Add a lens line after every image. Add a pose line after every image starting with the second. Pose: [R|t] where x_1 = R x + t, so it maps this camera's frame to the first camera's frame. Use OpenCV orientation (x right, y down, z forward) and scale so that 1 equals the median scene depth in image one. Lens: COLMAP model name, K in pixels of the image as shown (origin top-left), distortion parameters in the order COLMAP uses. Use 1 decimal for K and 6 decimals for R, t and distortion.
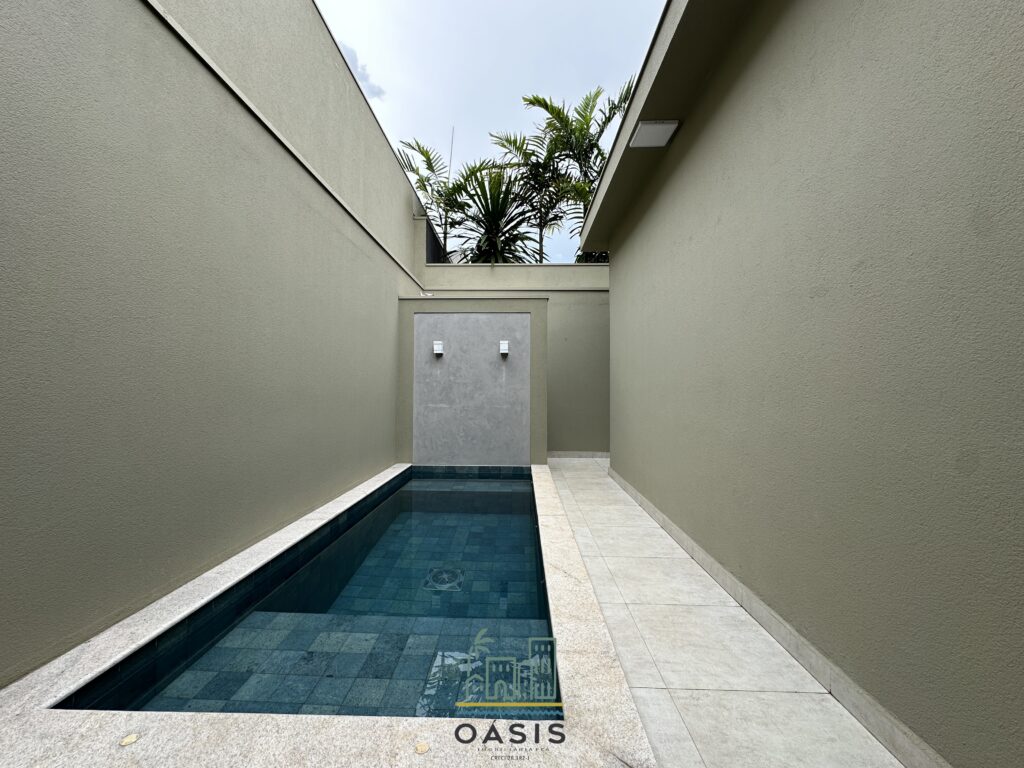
lens RADIAL K [[411.0, 0, 514.0], [0, 411.0, 382.4], [0, 0, 1]] dist [-0.001984, -0.000166]
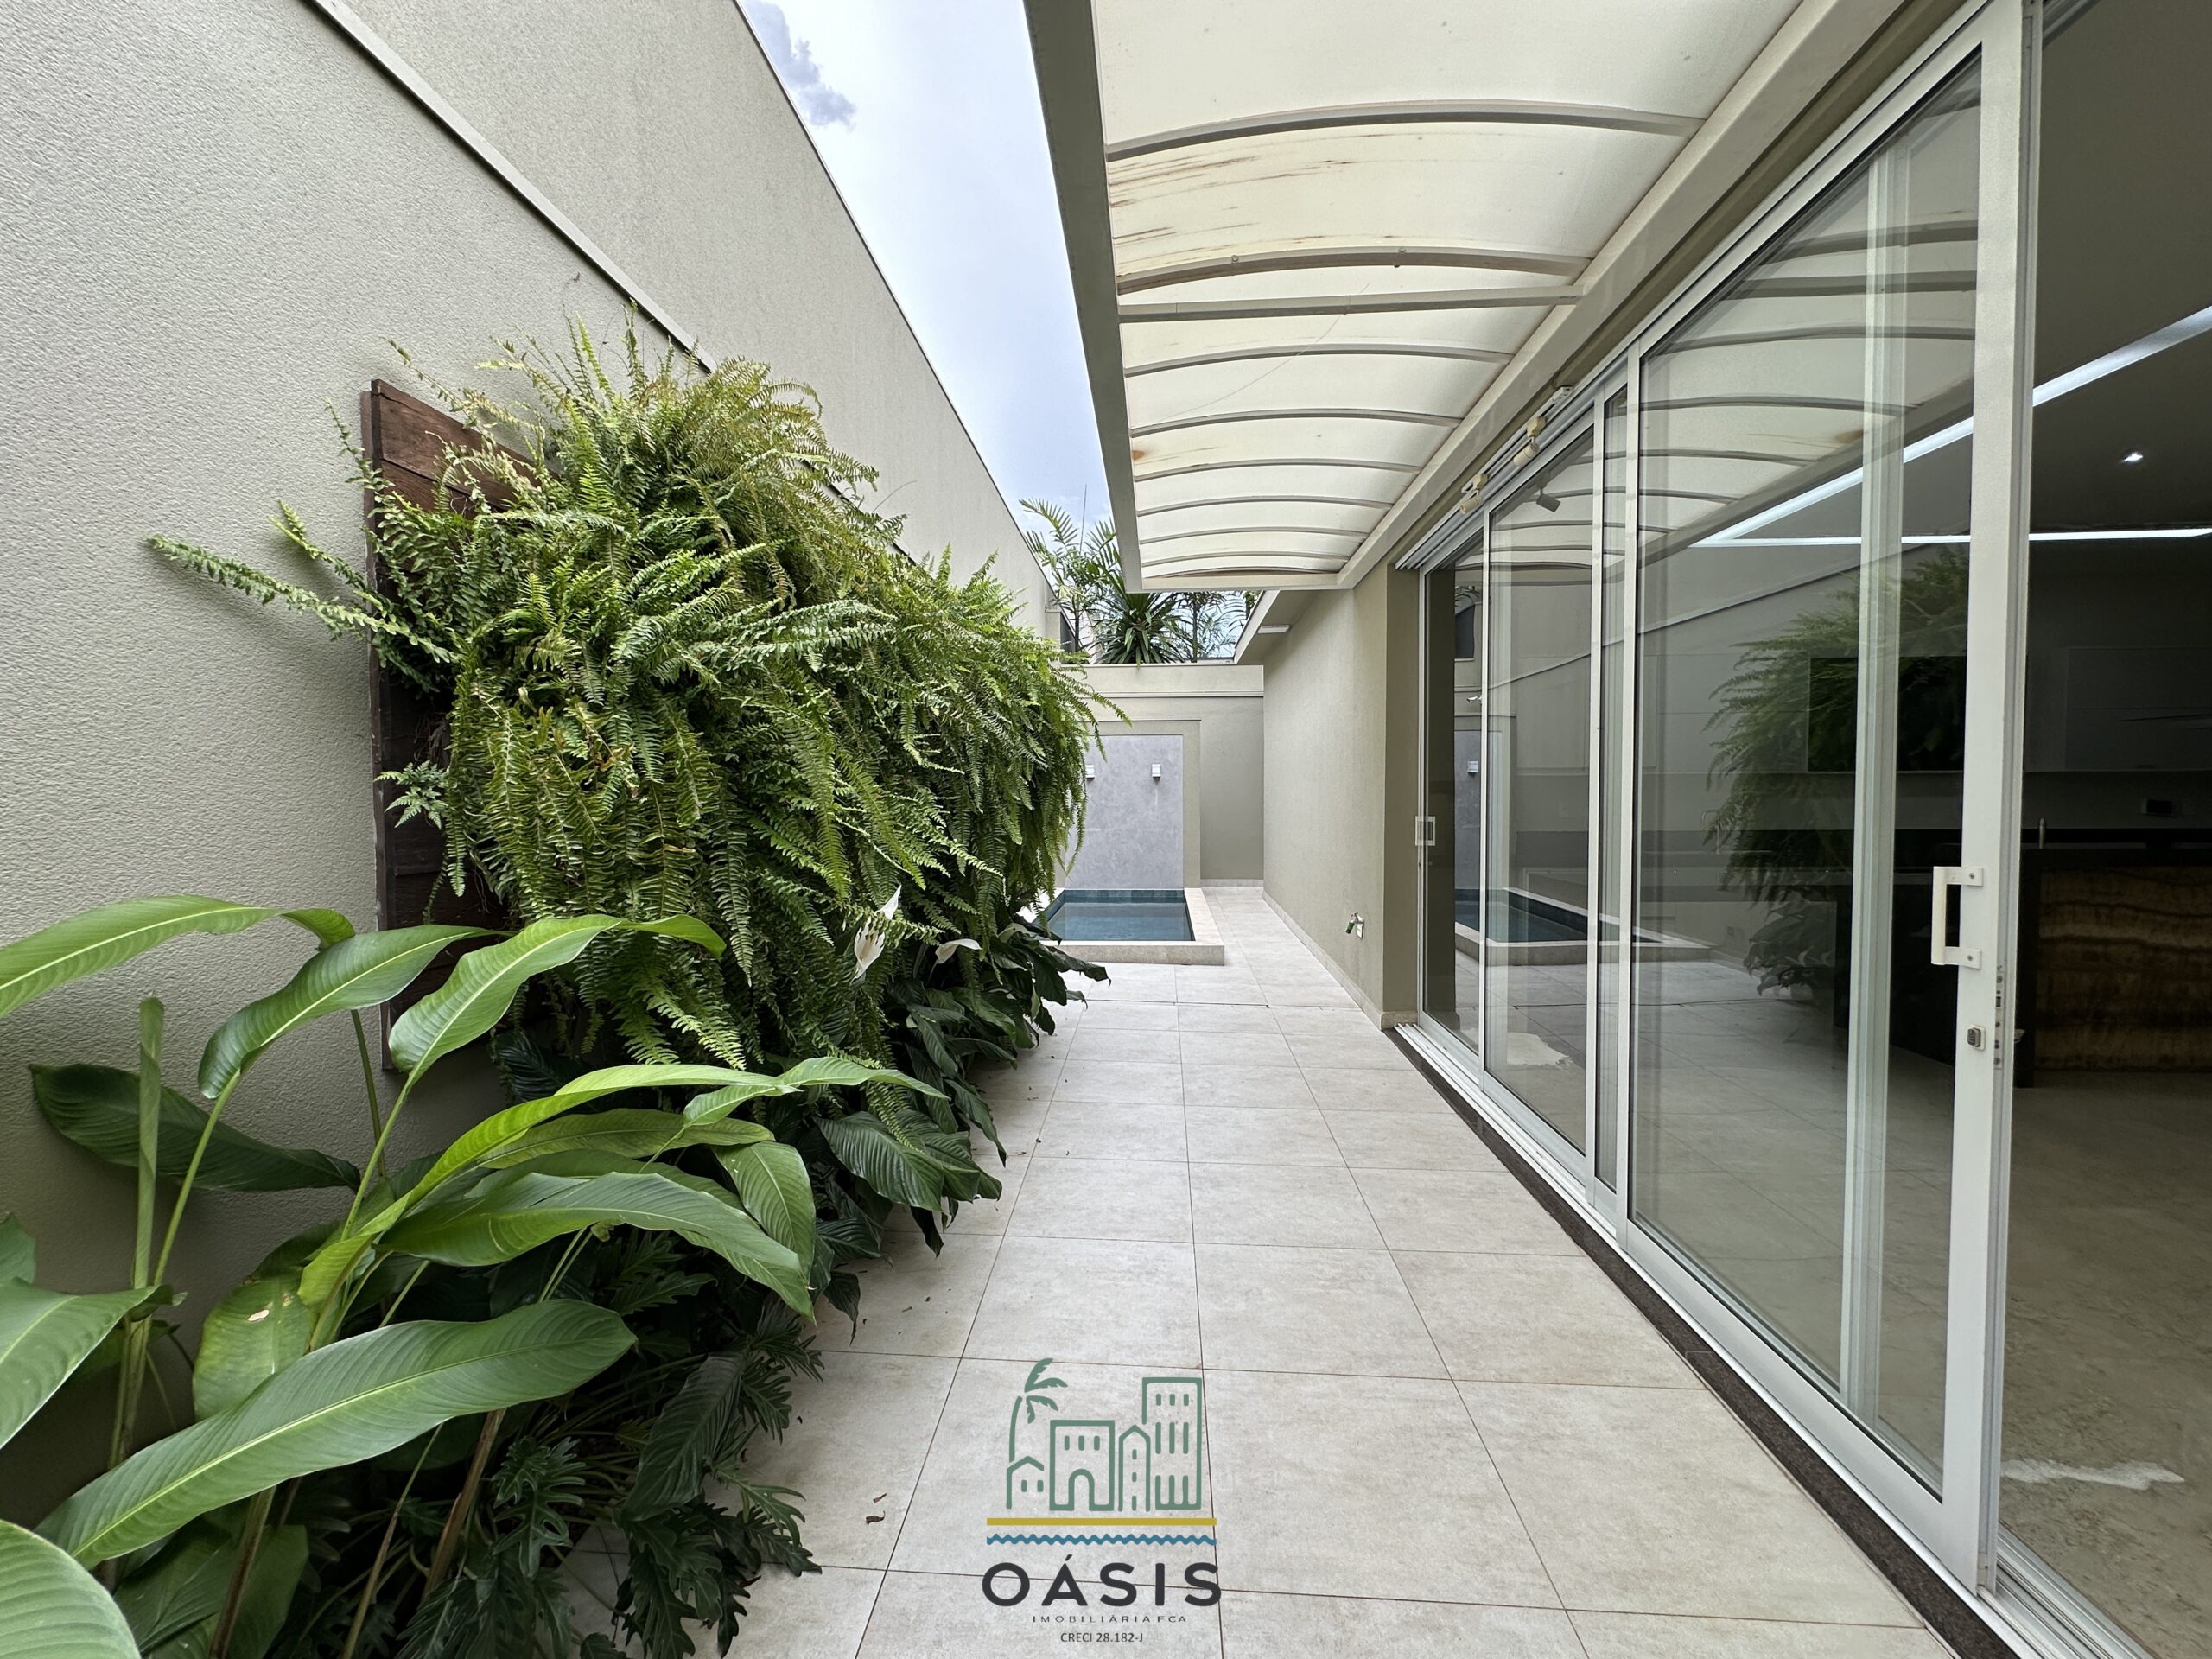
lens RADIAL K [[887.7, 0, 1106.2], [0, 887.7, 821.8], [0, 0, 1]] dist [-0.001984, -0.000166]
pose [[0.998655, -0.009705, -0.050923, -0.035952], [0.013410, 0.997248, 0.072917, -0.118035], [0.050075, -0.073502, 0.996037, -1.125799]]
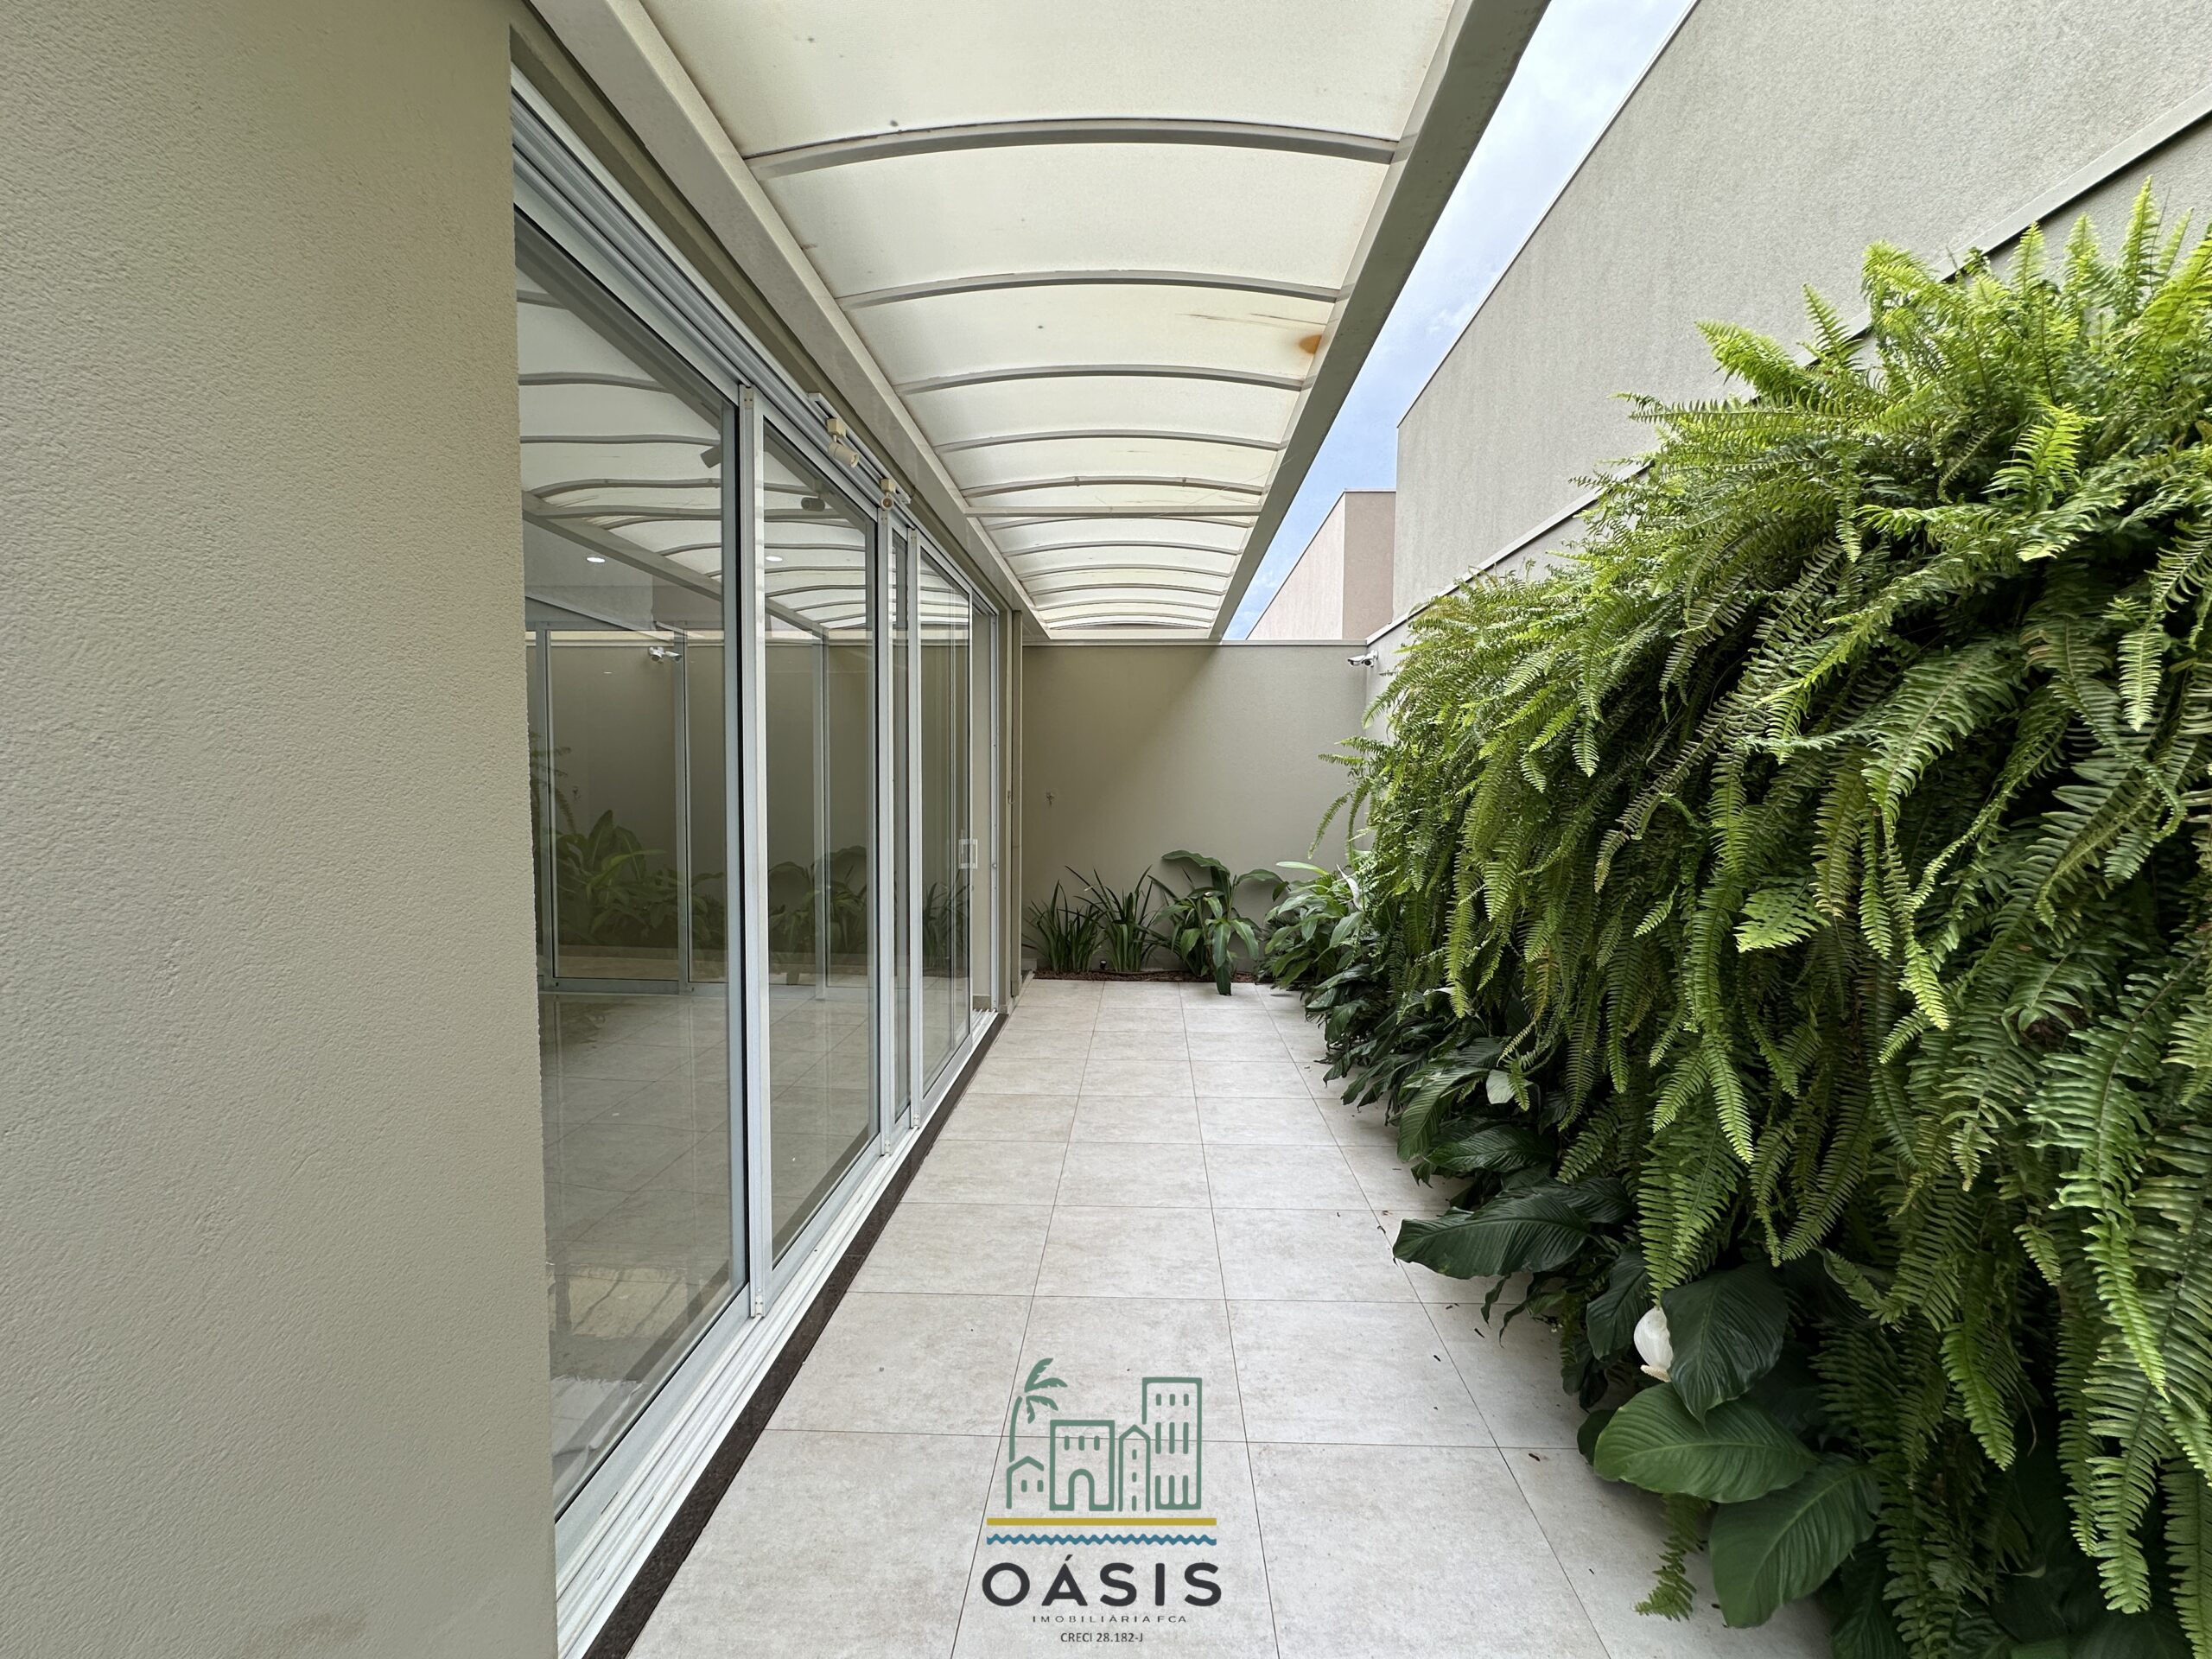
lens RADIAL K [[887.7, 0, 1111.5], [0, 887.7, 829.9], [0, 0, 1]] dist [-0.001984, -0.000166]
pose [[-0.999387, -0.019127, 0.029335, 0.219292], [-0.018703, 0.999718, 0.014666, -0.077342], [-0.029608, 0.014108, -0.999462, 2.760653]]
